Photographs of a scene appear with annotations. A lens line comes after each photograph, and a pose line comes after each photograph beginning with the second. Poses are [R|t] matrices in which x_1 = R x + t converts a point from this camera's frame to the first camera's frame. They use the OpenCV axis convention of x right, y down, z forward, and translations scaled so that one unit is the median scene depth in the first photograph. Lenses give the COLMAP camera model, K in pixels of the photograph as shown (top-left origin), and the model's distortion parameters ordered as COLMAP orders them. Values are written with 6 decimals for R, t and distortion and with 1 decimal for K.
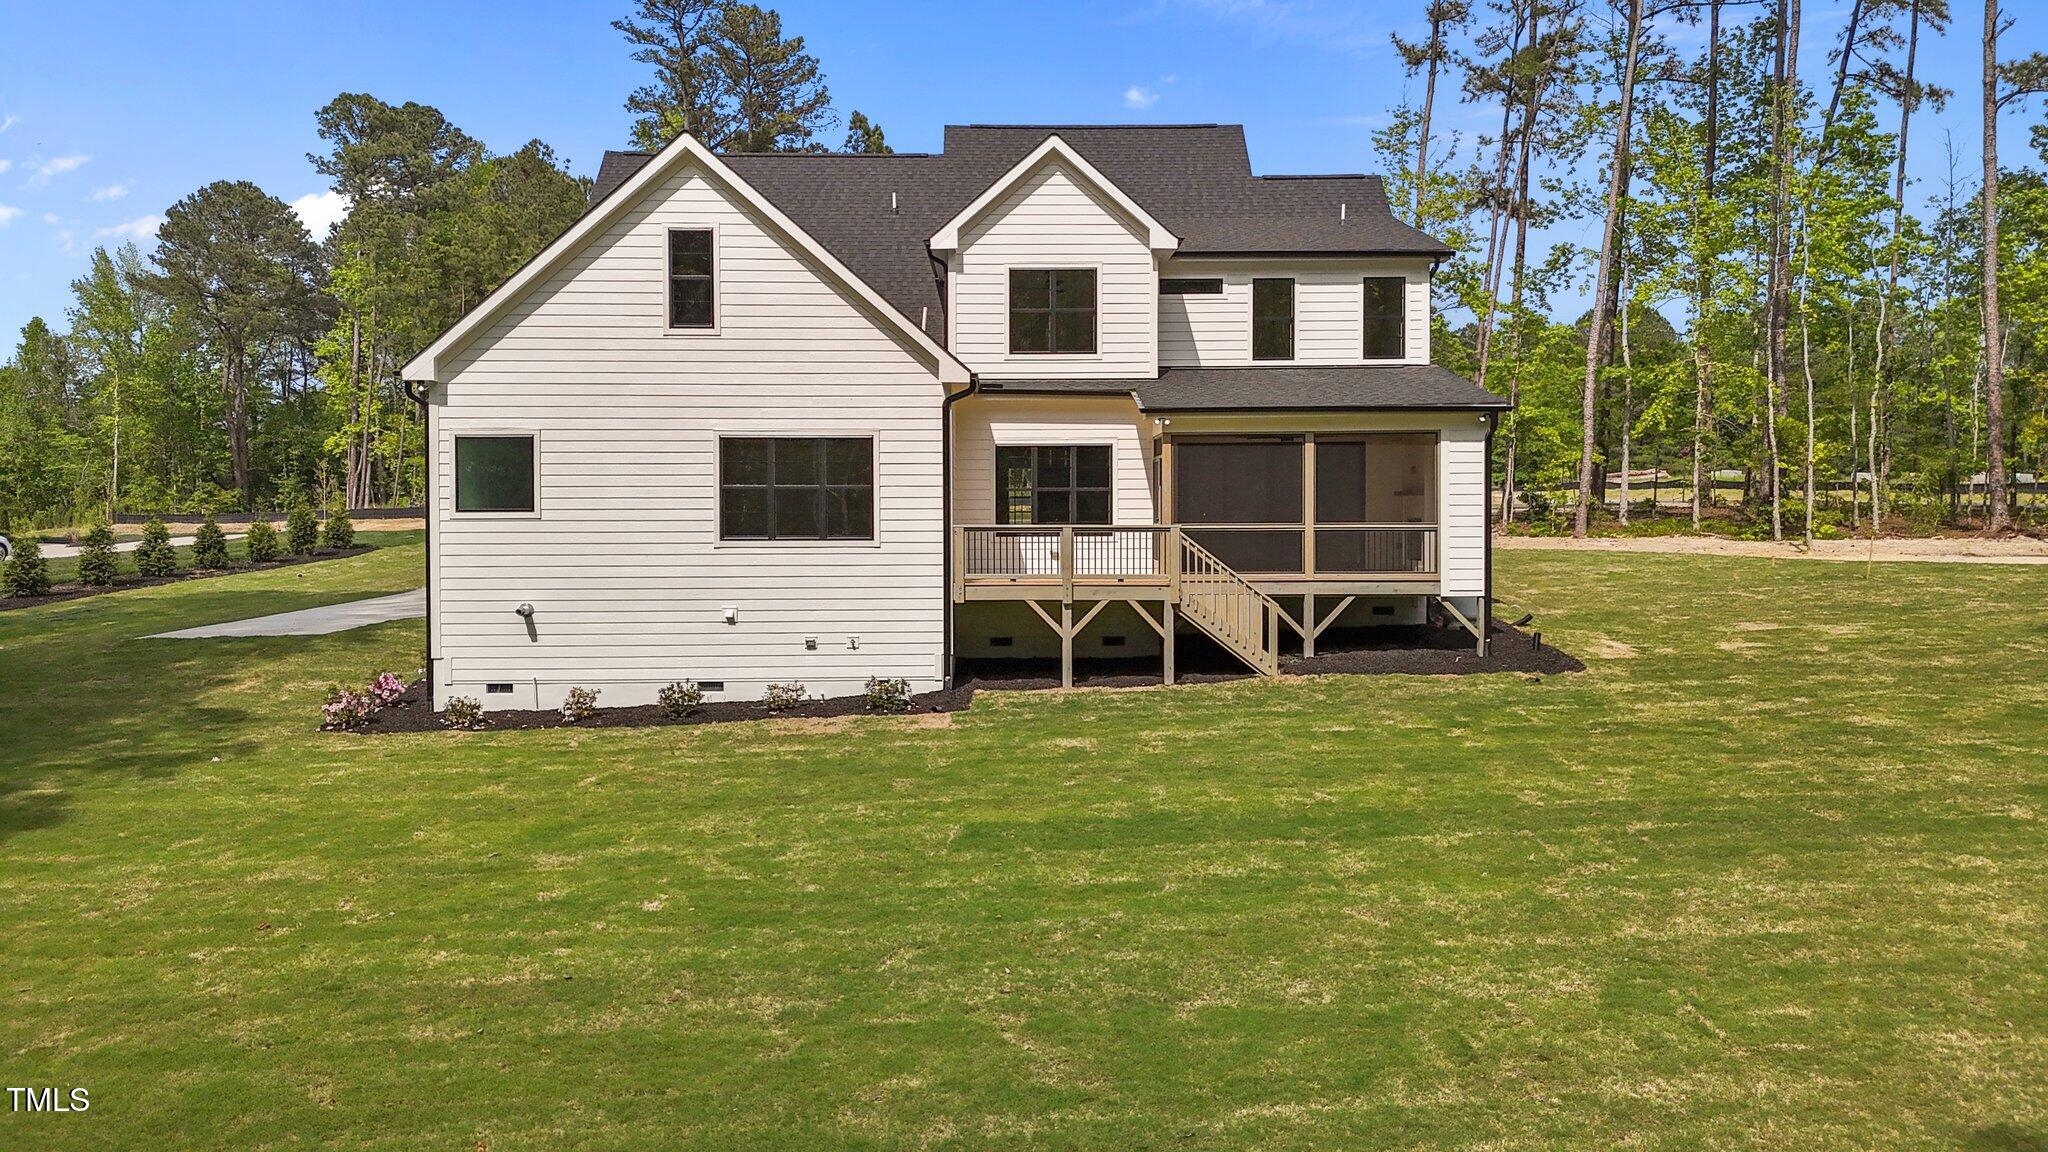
lens RADIAL K [[1505.8, 0, 1023.0], [0, 1505.8, 564.5], [0, 0, 1]] dist [0.114526, -0.122973]
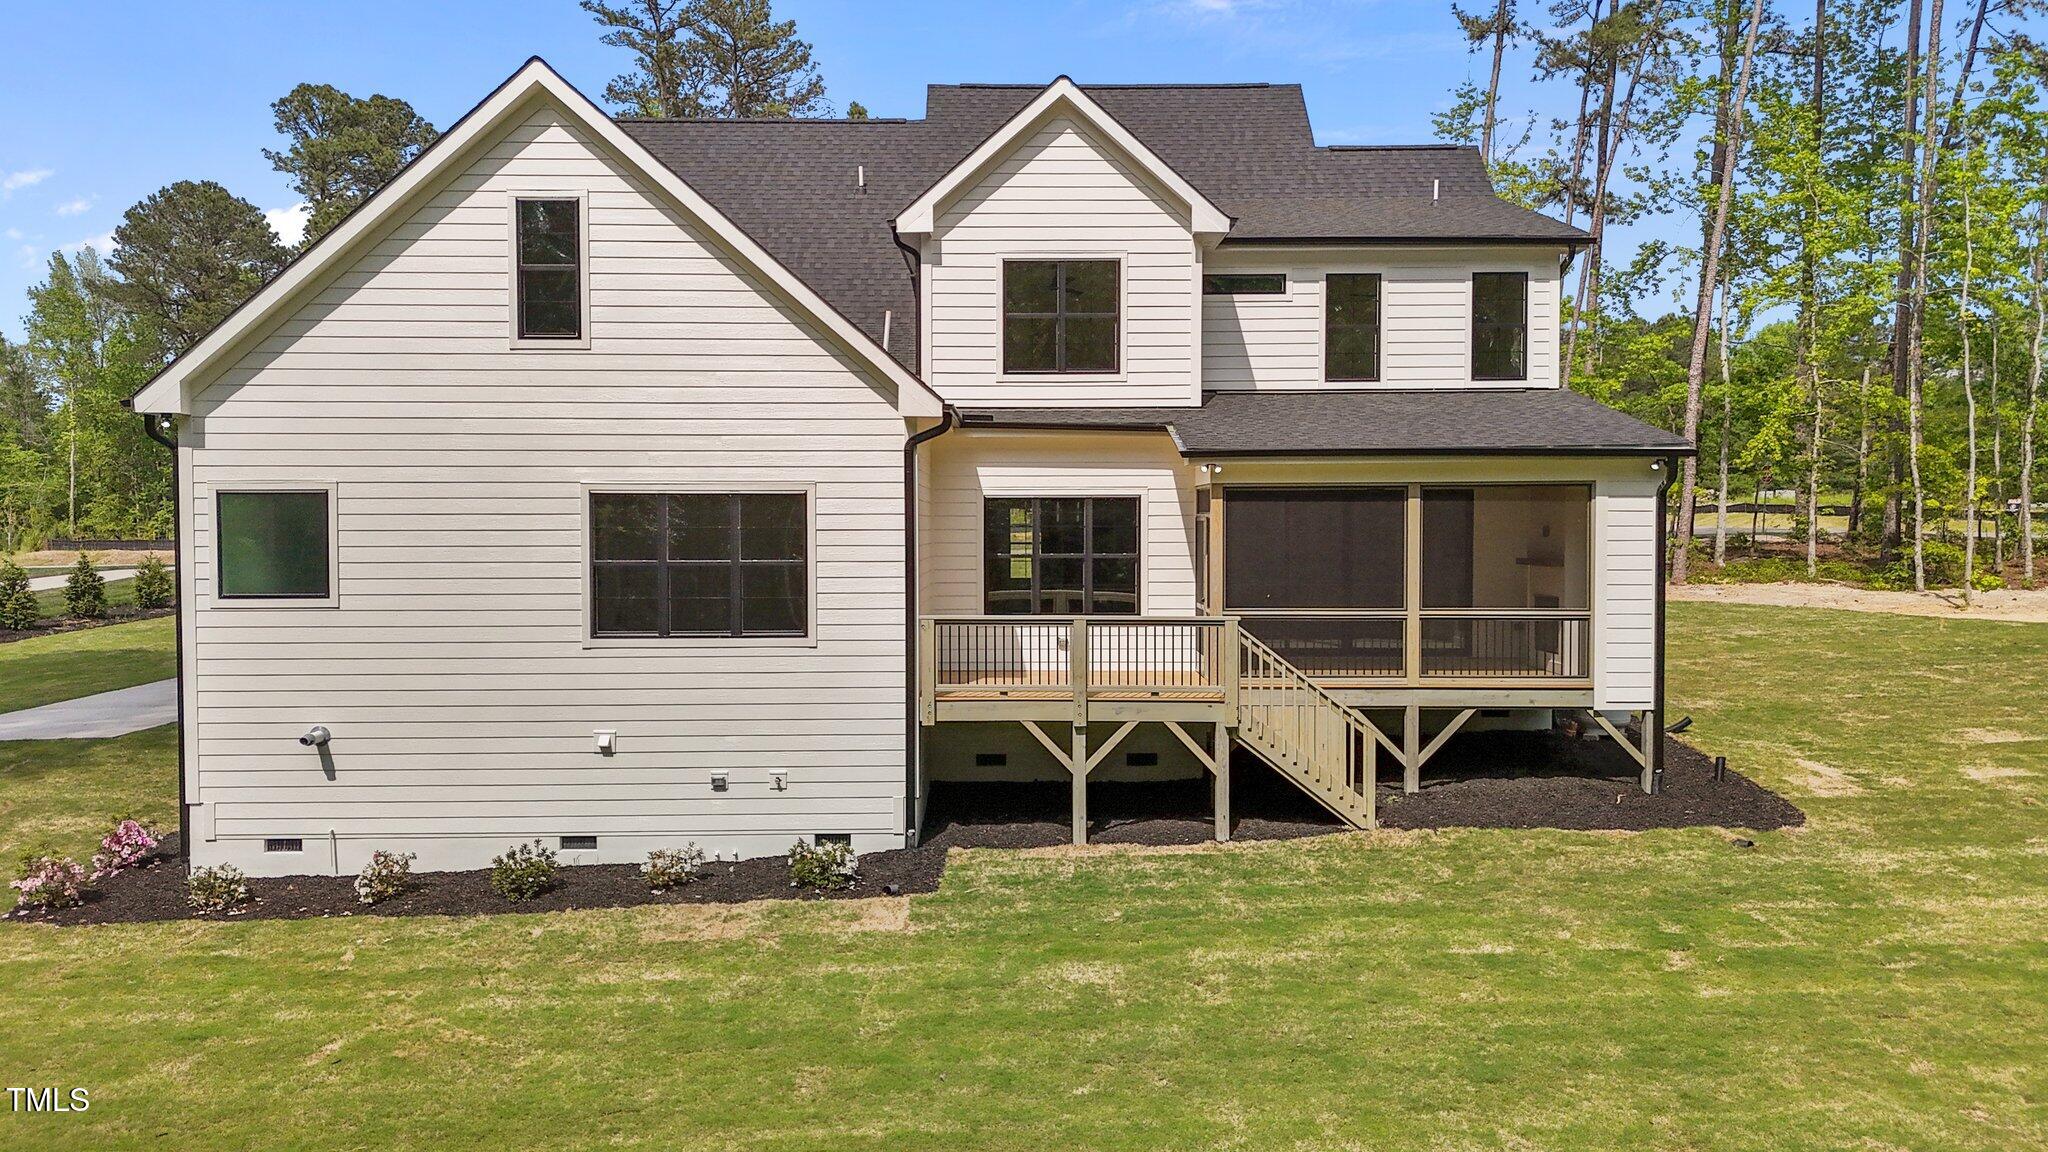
lens RADIAL K [[1518.9, 0, 1028.9], [0, 1518.9, 593.8], [0, 0, 1]] dist [0.076406, -0.060317]
pose [[0.999985, 0.001848, -0.005219, 0.008203], [-0.001786, 0.999929, 0.011799, -0.041232], [0.005240, -0.011789, 0.999917, 0.256354]]
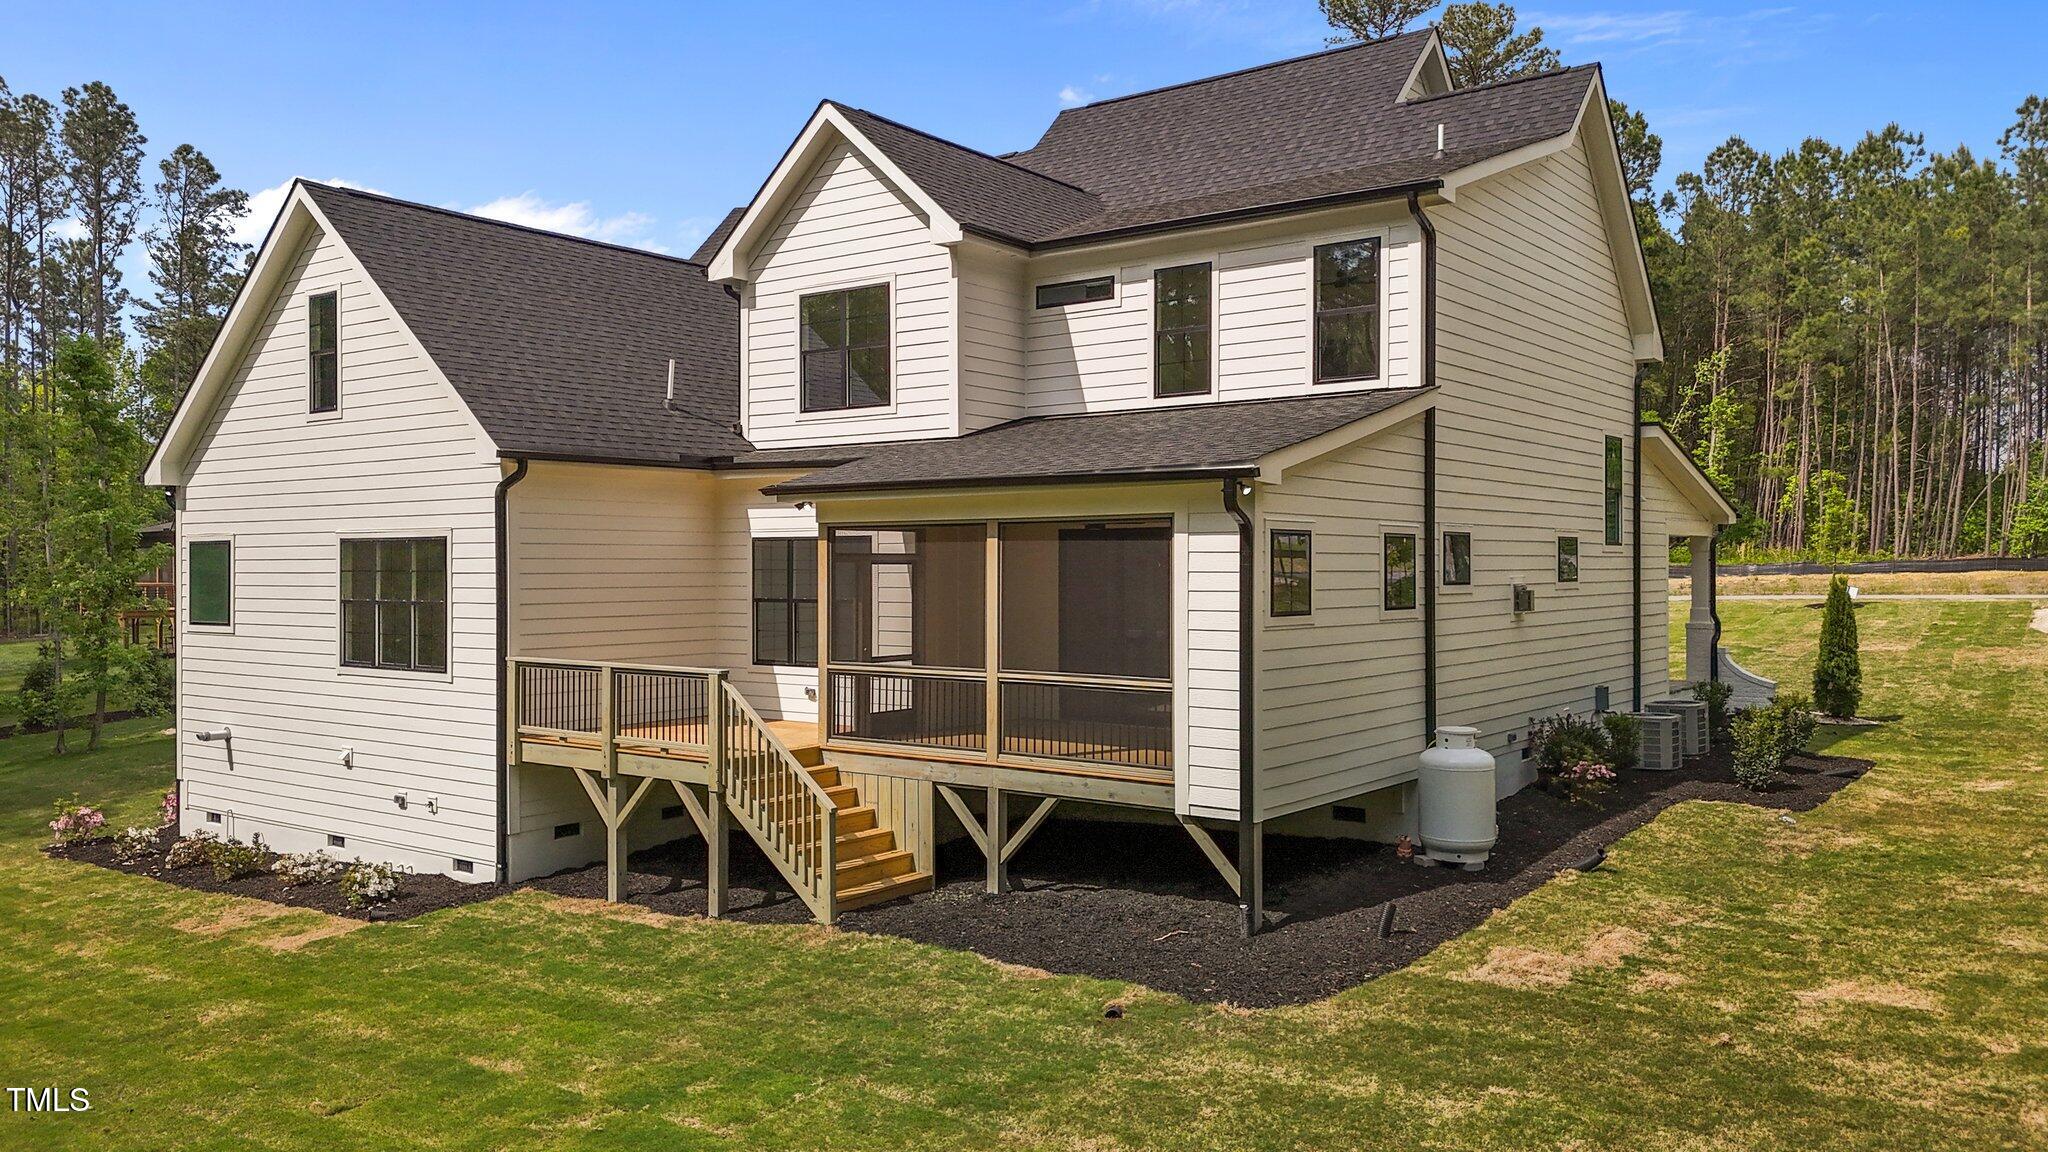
lens RADIAL K [[1517.2, 0, 1024.0], [0, 1517.2, 576.0], [0, 0, 1]] dist [0.117906, -0.210929]
pose [[0.793560, 0.006061, -0.608462, 0.548618], [-0.021850, 0.999589, -0.018540, -0.051829], [0.608099, 0.028007, 0.793367, 0.507256]]
